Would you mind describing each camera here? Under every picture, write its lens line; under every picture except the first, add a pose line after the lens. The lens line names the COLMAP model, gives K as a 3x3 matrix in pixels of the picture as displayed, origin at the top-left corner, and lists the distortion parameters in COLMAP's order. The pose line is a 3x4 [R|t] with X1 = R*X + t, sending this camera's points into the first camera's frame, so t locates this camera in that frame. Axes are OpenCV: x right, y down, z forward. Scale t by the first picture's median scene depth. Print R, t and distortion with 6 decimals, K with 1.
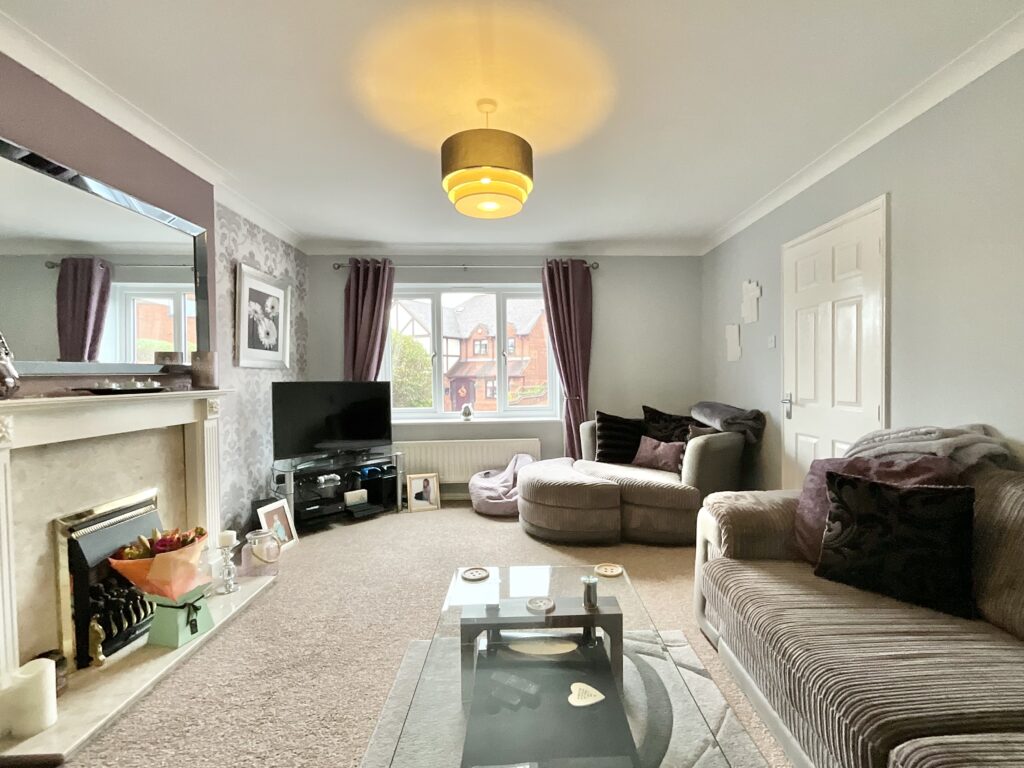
lens RADIAL K [[452.6, 0, 512.0], [0, 452.6, 384.0], [0, 0, 1]] dist [0.000178, -0.000248]
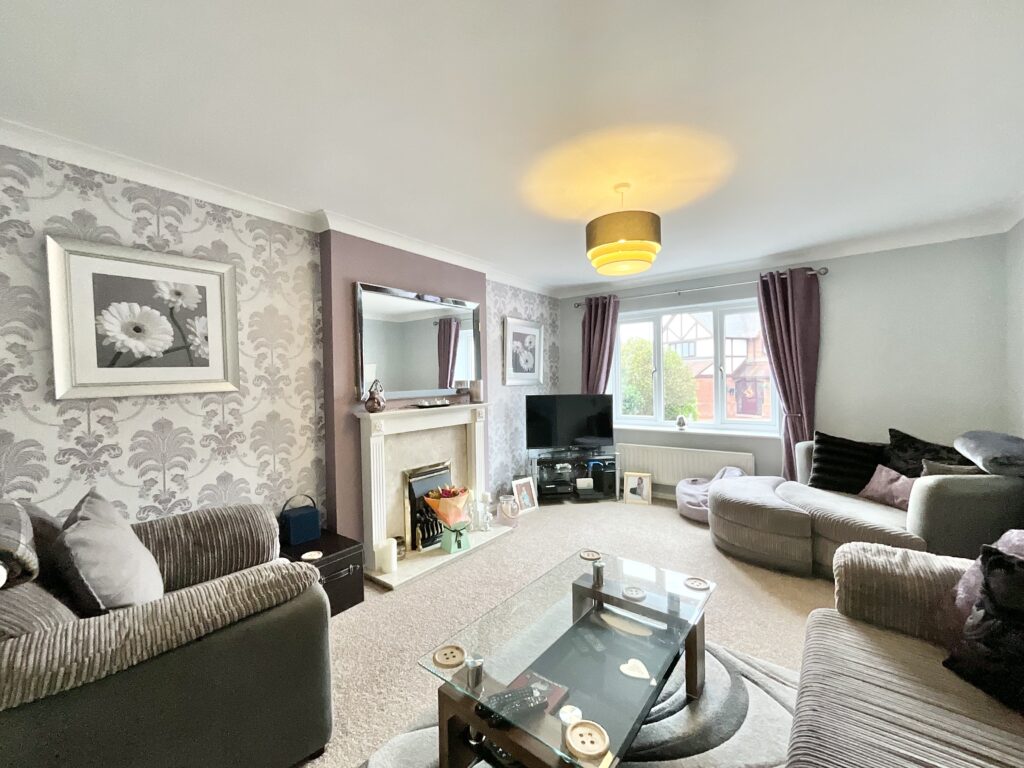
lens RADIAL K [[405.4, 0, 512.0], [0, 405.4, 384.0], [0, 0, 1]] dist [0.001520, -0.000063]
pose [[0.775758, 0.002154, -0.631026, 0.248638], [0.002779, 0.999973, 0.006830, -0.048354], [0.631024, -0.007051, 0.775731, -0.037054]]
